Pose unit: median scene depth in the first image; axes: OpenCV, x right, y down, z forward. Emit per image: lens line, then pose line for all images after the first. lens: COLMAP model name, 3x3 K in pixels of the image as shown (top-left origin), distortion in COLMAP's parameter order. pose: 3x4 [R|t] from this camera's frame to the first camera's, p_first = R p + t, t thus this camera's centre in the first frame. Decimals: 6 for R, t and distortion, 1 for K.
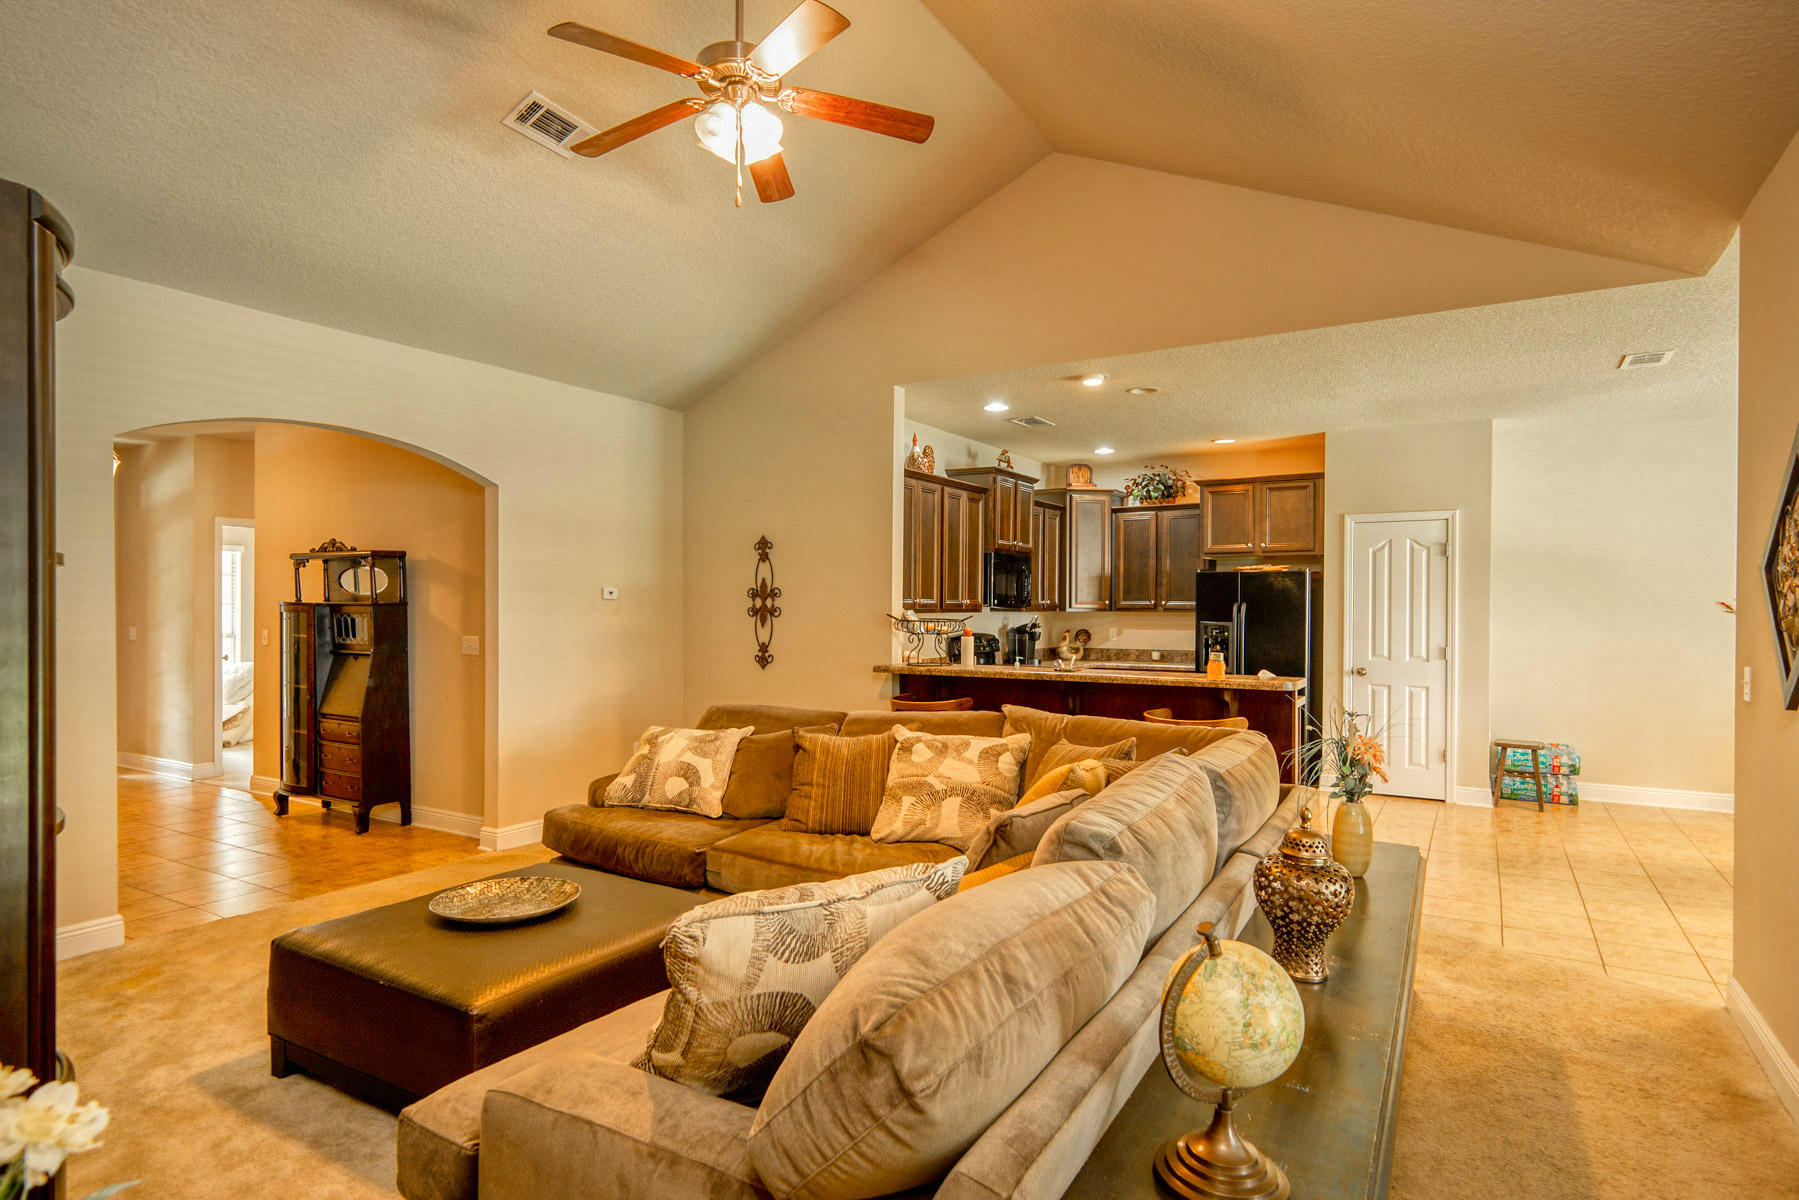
lens RADIAL K [[958.5, 0, 899.5], [0, 958.5, 600.0], [0, 0, 1]] dist [-0.000130, 0.000099]
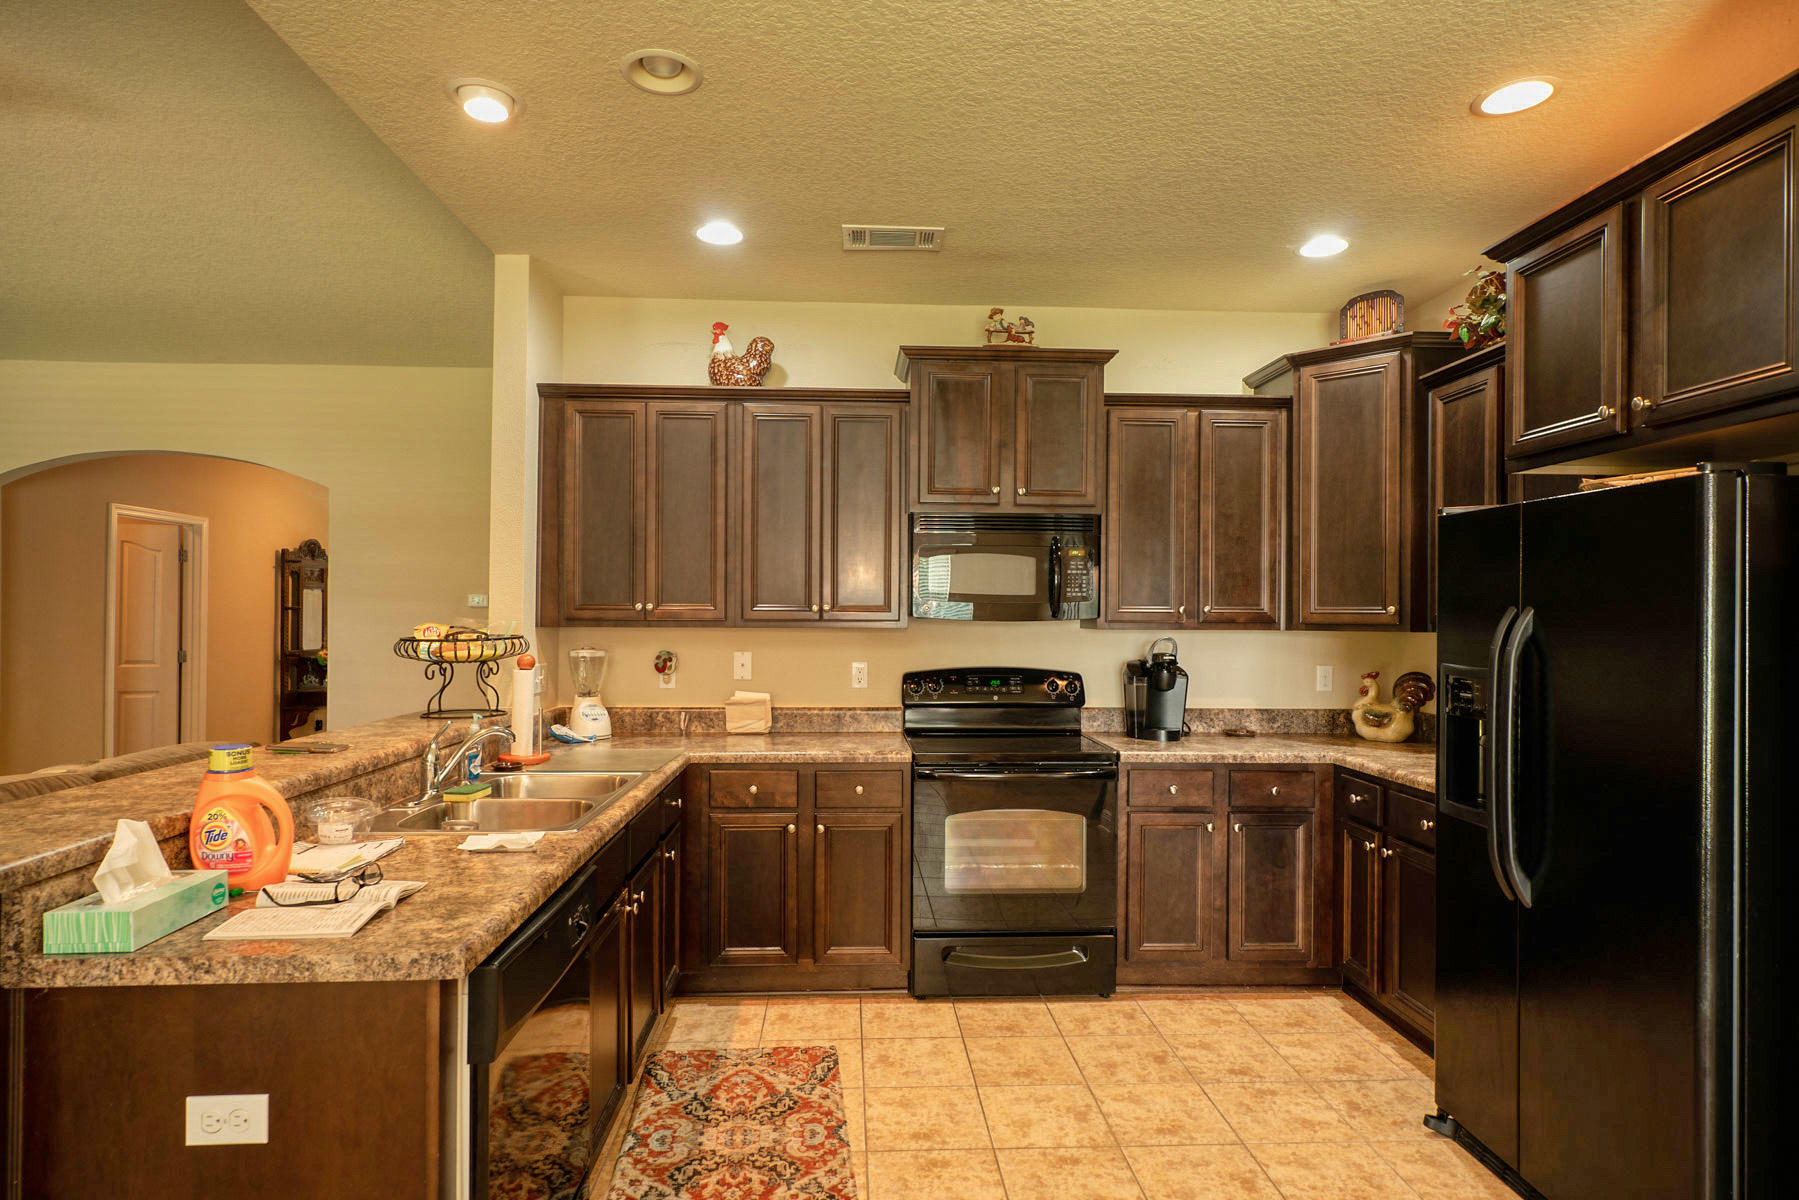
lens RADIAL K [[964.9, 0, 896.6], [0, 964.9, 608.7], [0, 0, 1]] dist [0.002129, 0.000876]
pose [[0.564292, -0.005849, -0.825555, 0.463142], [0.000573, 0.999977, -0.006693, 0.004630], [0.825575, 0.003304, 0.564282, 0.621907]]
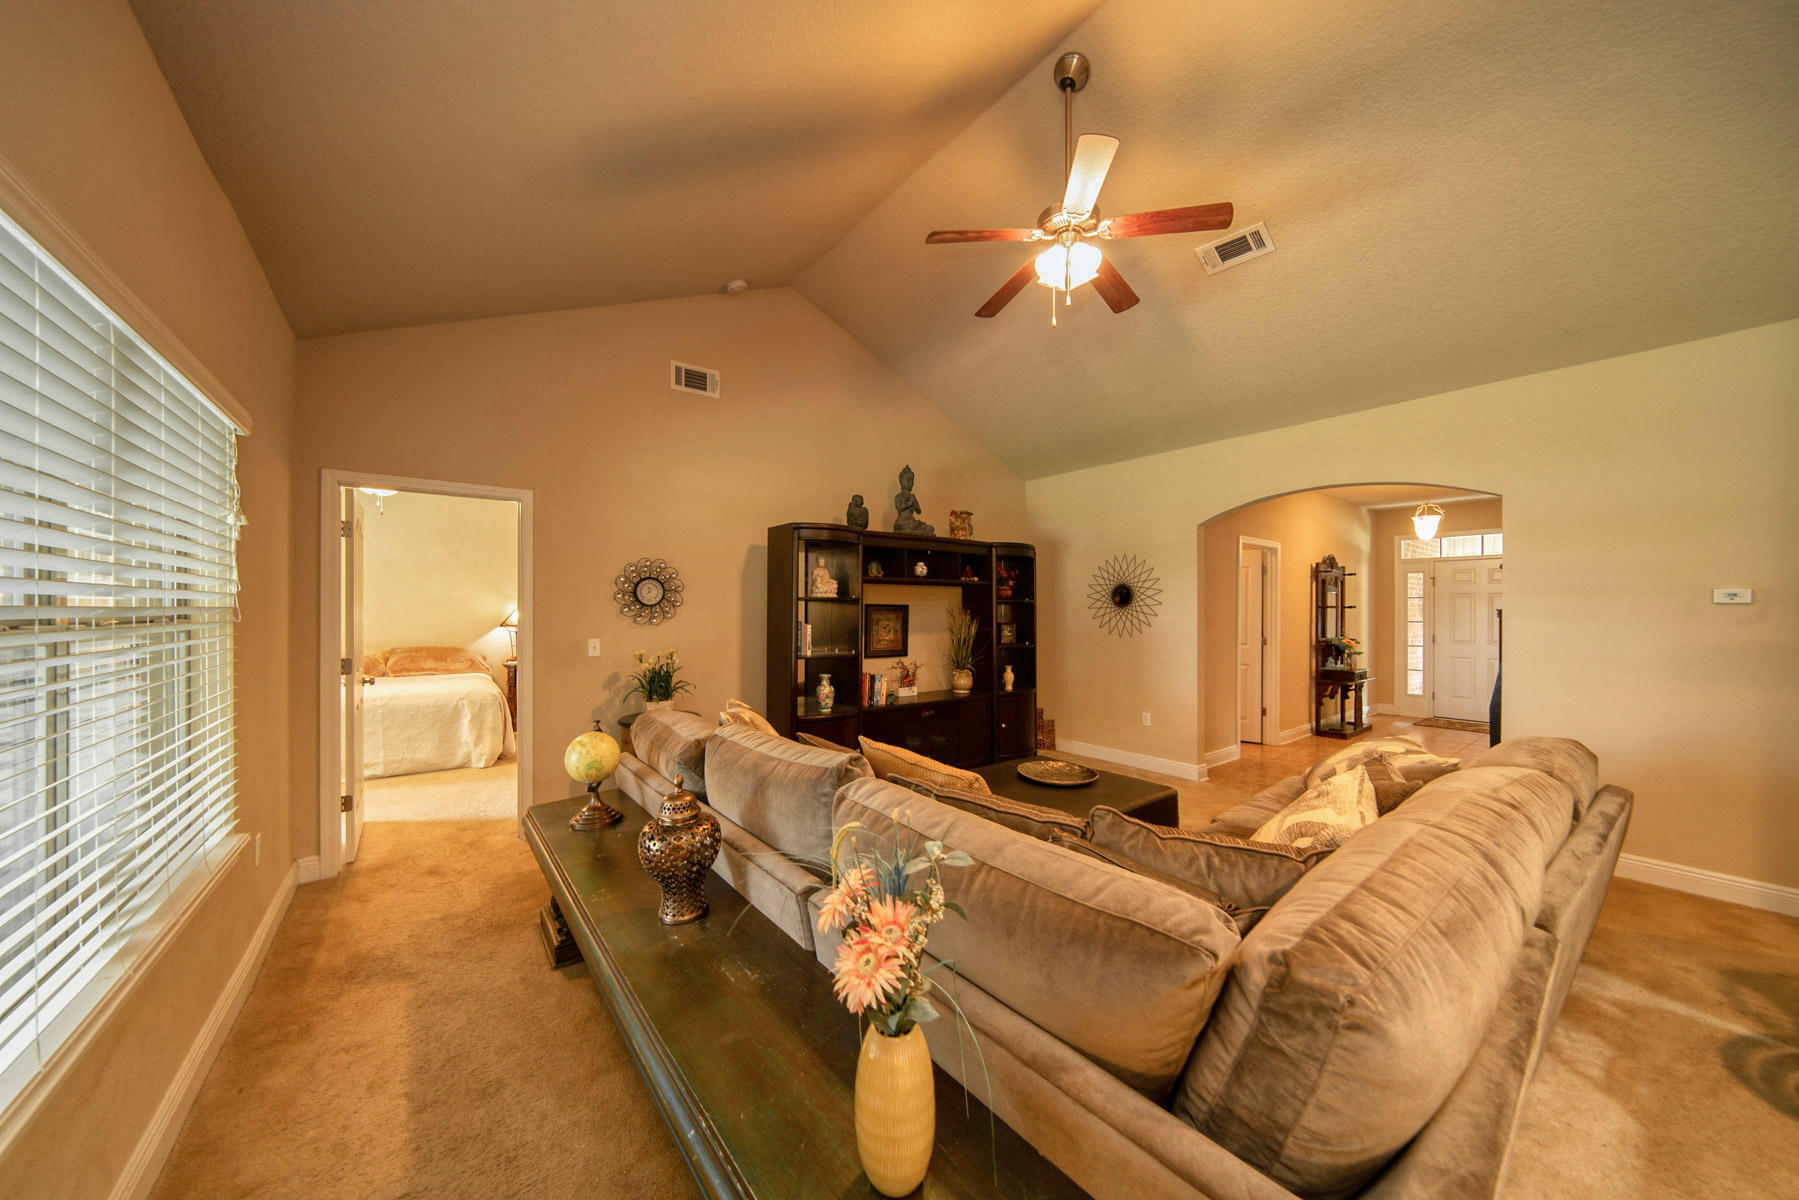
lens RADIAL K [[608.0, 0, 894.3], [0, 608.0, 607.9], [0, 0, 1]] dist [-0.009102, -0.000080]
pose [[-0.358996, -0.005507, -0.933323, 0.281182], [0.001019, 0.999980, -0.006293, 0.003544], [0.933339, -0.003211, -0.358983, 0.420820]]
